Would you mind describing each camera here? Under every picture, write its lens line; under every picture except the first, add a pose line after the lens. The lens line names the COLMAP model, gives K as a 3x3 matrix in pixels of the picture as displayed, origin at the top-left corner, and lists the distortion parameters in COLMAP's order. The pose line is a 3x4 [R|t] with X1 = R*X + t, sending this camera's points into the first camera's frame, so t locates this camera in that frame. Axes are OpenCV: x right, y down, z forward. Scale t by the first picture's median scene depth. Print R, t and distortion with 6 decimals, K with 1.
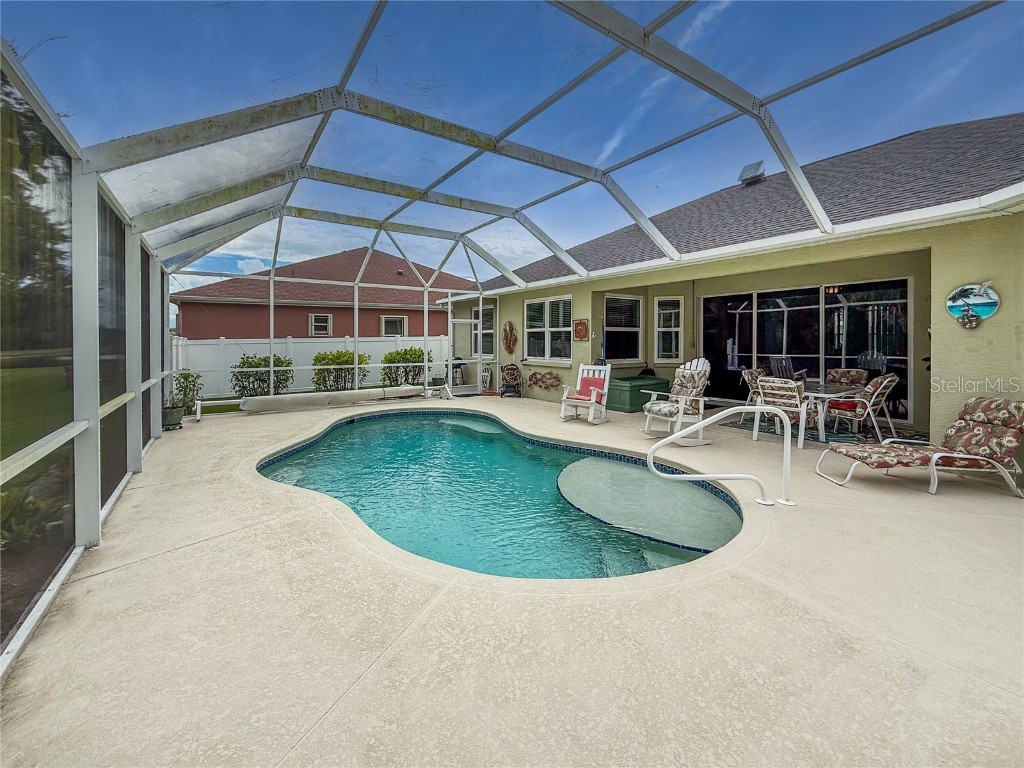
lens RADIAL K [[412.3, 0, 512.0], [0, 412.3, 384.0], [0, 0, 1]] dist [0.000723, 0.000083]
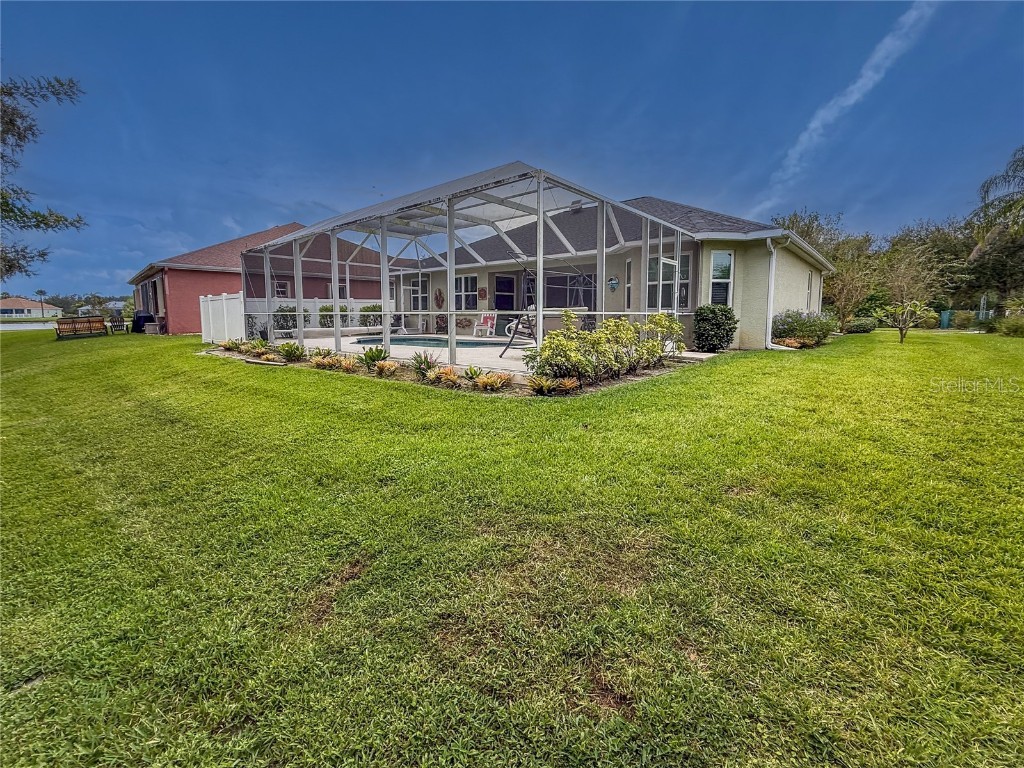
lens RADIAL K [[412.3, 0, 512.0], [0, 412.3, 384.0], [0, 0, 1]] dist [0.000723, 0.000083]
pose [[0.972783, -0.030322, 0.229724, -0.120184], [0.016109, 0.997852, 0.063496, 0.136325], [-0.231156, -0.058067, 0.971182, -0.724628]]
